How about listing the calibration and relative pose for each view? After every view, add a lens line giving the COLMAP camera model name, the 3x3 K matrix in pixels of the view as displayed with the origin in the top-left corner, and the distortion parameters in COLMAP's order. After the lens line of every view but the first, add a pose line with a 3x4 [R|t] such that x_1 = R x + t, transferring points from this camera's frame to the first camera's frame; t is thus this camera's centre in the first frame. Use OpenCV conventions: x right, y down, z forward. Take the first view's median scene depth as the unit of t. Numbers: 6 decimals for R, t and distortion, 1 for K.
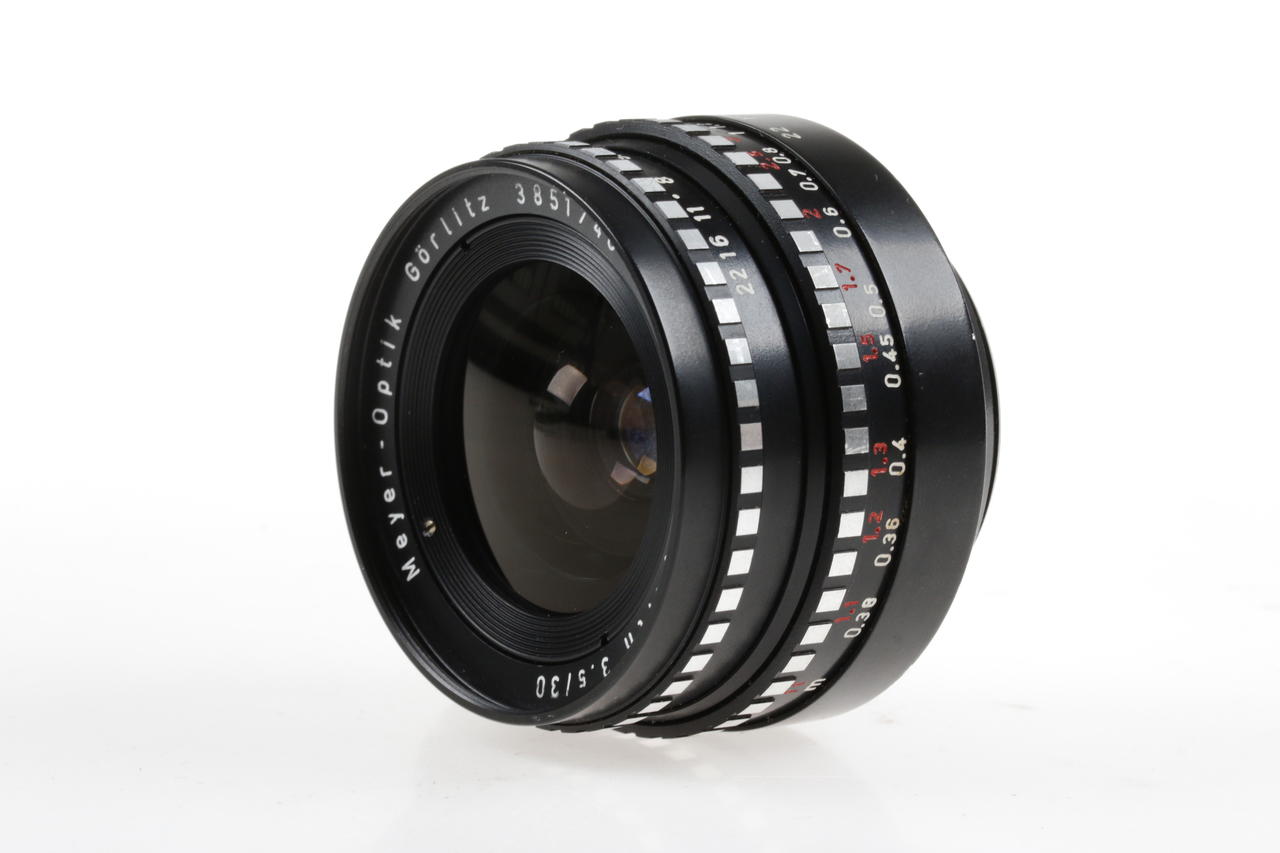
lens RADIAL K [[3511.4, 0, 626.5], [0, 3511.4, 425.2], [0, 0, 1]] dist [-1.308408, 0.000000]
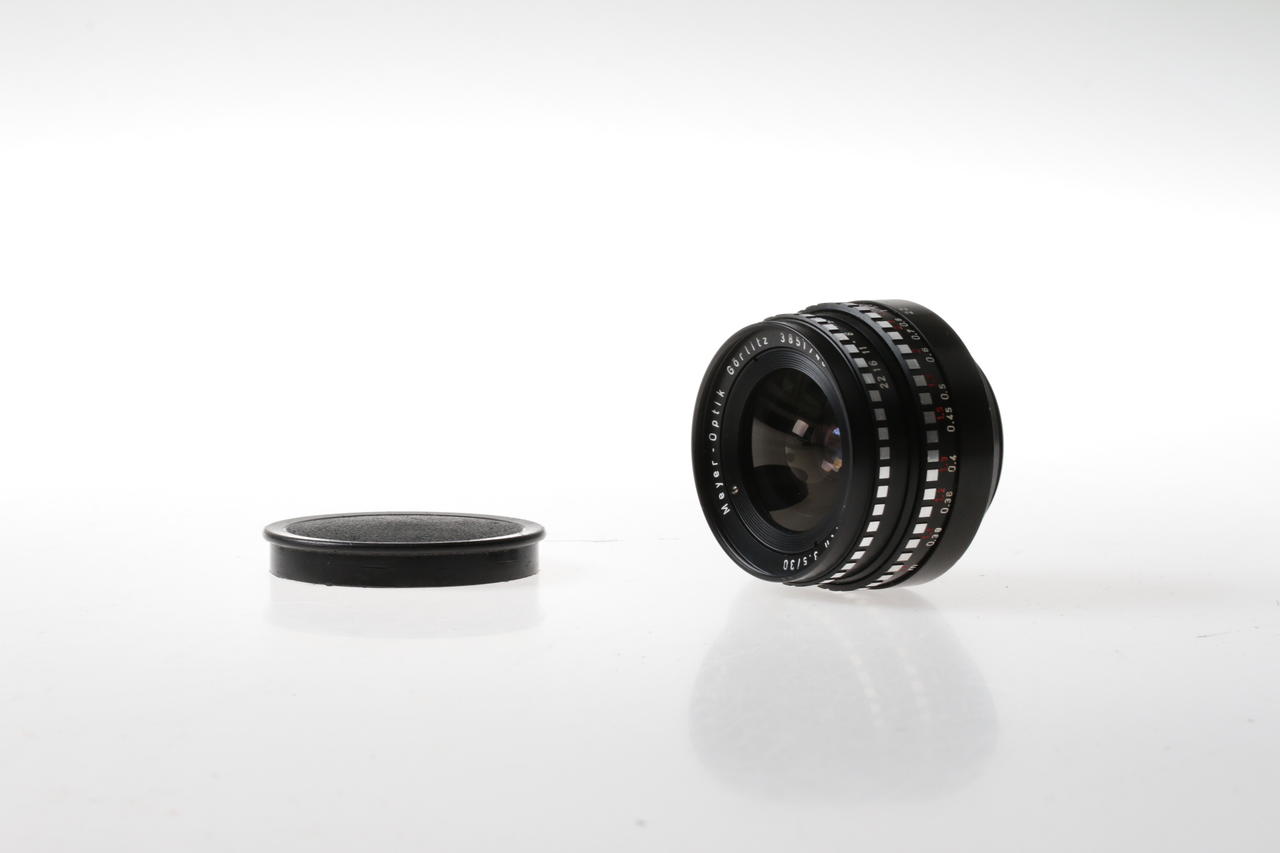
lens RADIAL K [[3511.4, 0, 718.1], [0, 3511.4, 381.8], [0, 0, 1]] dist [-1.308408, 0.000000]
pose [[0.999485, 0.027909, -0.015859, -0.034983], [-0.027618, 0.999452, 0.018262, -0.077312], [0.016360, -0.017814, 0.999707, -1.173901]]
